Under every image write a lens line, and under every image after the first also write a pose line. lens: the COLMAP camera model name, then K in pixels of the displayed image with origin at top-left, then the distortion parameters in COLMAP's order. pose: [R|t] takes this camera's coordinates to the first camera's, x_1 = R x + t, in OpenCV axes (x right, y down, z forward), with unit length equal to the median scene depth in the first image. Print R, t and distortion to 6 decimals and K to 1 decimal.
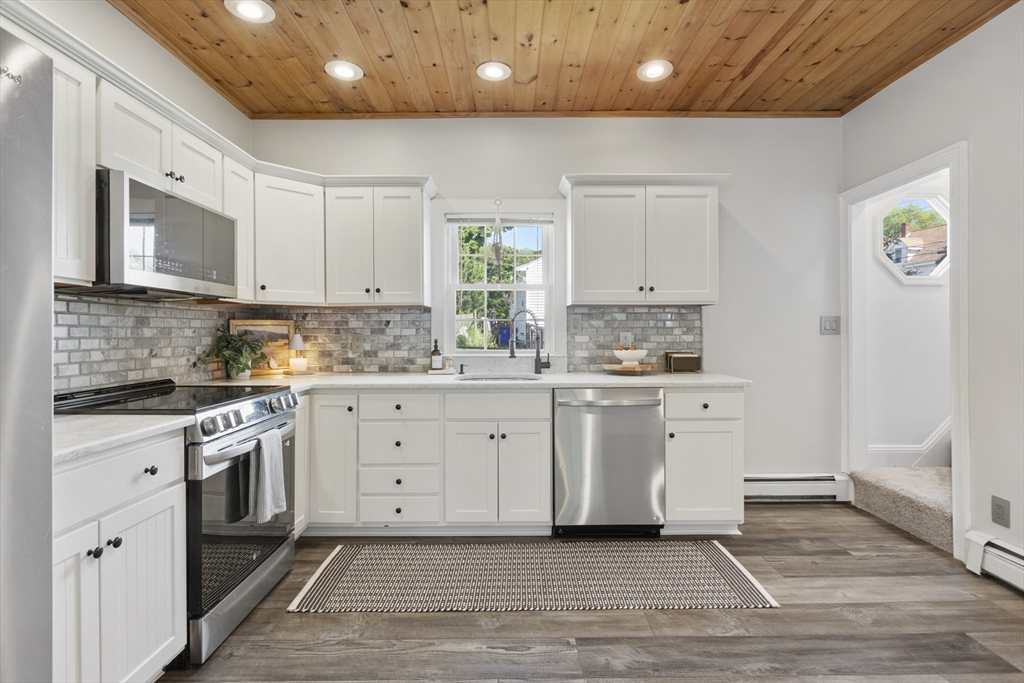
lens RADIAL K [[515.6, 0, 510.3], [0, 515.6, 335.4], [0, 0, 1]] dist [-0.001941, -0.000478]
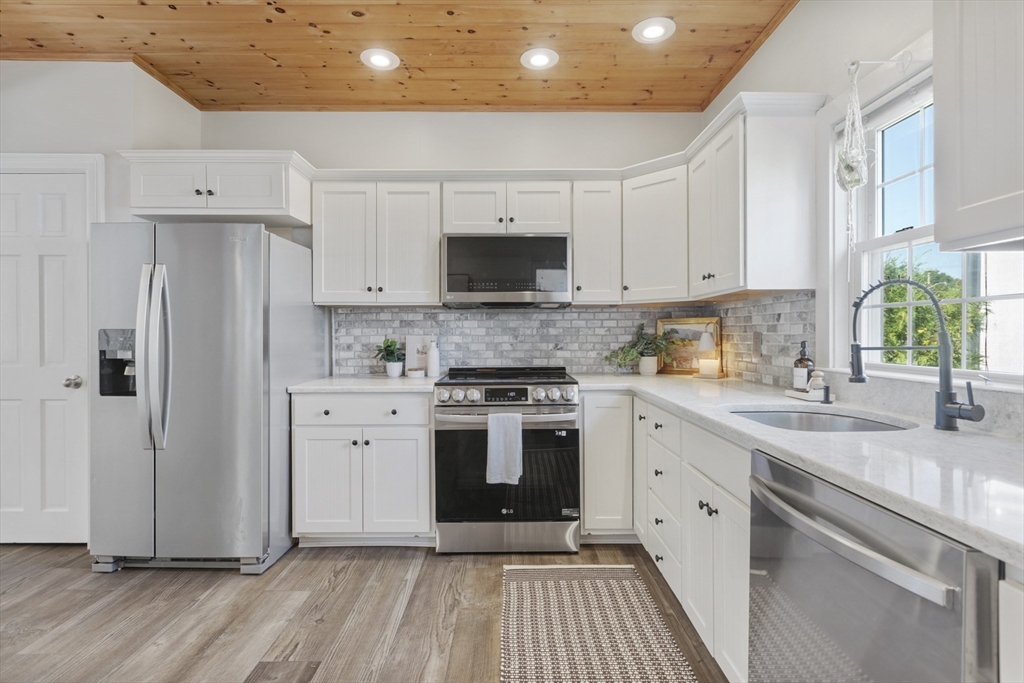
lens RADIAL K [[493.0, 0, 510.9], [0, 493.0, 338.8], [0, 0, 1]] dist [0.001389, 0.000336]
pose [[-0.003312, 0.010323, -0.999941, 0.573275], [-0.004302, 0.999937, 0.010337, 0.000675], [0.999985, 0.004336, -0.003268, 0.843302]]
